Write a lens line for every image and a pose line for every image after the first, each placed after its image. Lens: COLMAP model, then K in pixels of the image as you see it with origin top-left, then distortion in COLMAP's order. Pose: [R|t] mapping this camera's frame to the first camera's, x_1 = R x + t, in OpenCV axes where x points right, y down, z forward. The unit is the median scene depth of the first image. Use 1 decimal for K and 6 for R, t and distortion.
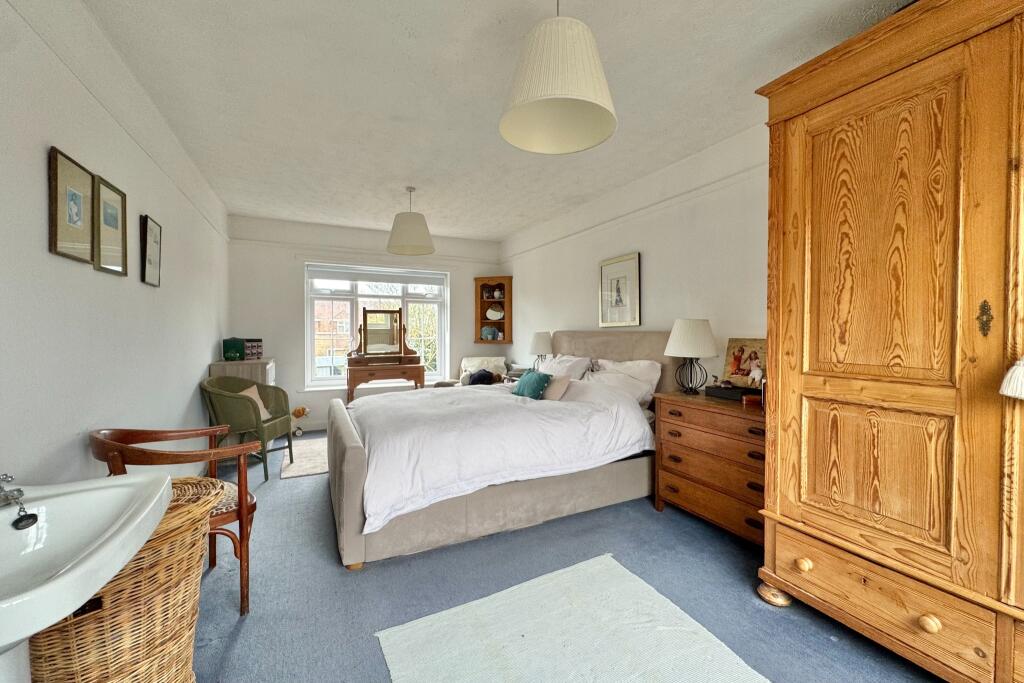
lens RADIAL K [[410.7, 0, 513.5], [0, 410.7, 340.4], [0, 0, 1]] dist [-0.005650, 0.001027]
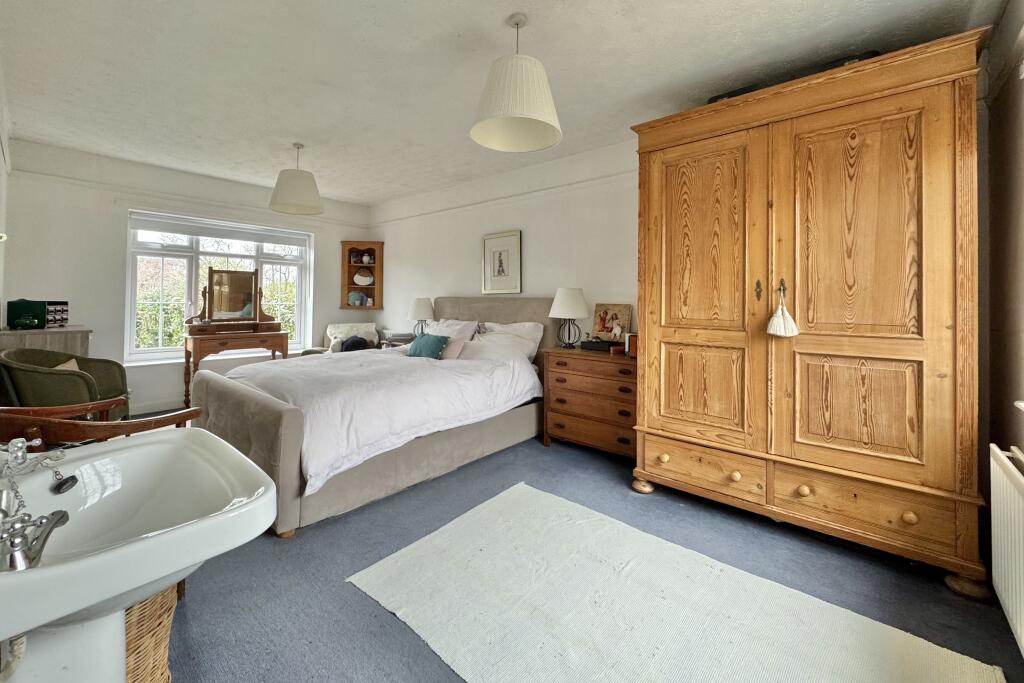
lens RADIAL K [[410.7, 0, 515.7], [0, 410.7, 296.5], [0, 0, 1]] dist [-0.005650, 0.001027]
pose [[0.921603, 0.015333, 0.387831, -0.251007], [-0.003444, 0.999503, -0.031333, 0.016850], [-0.388119, 0.027541, 0.921198, -0.107877]]
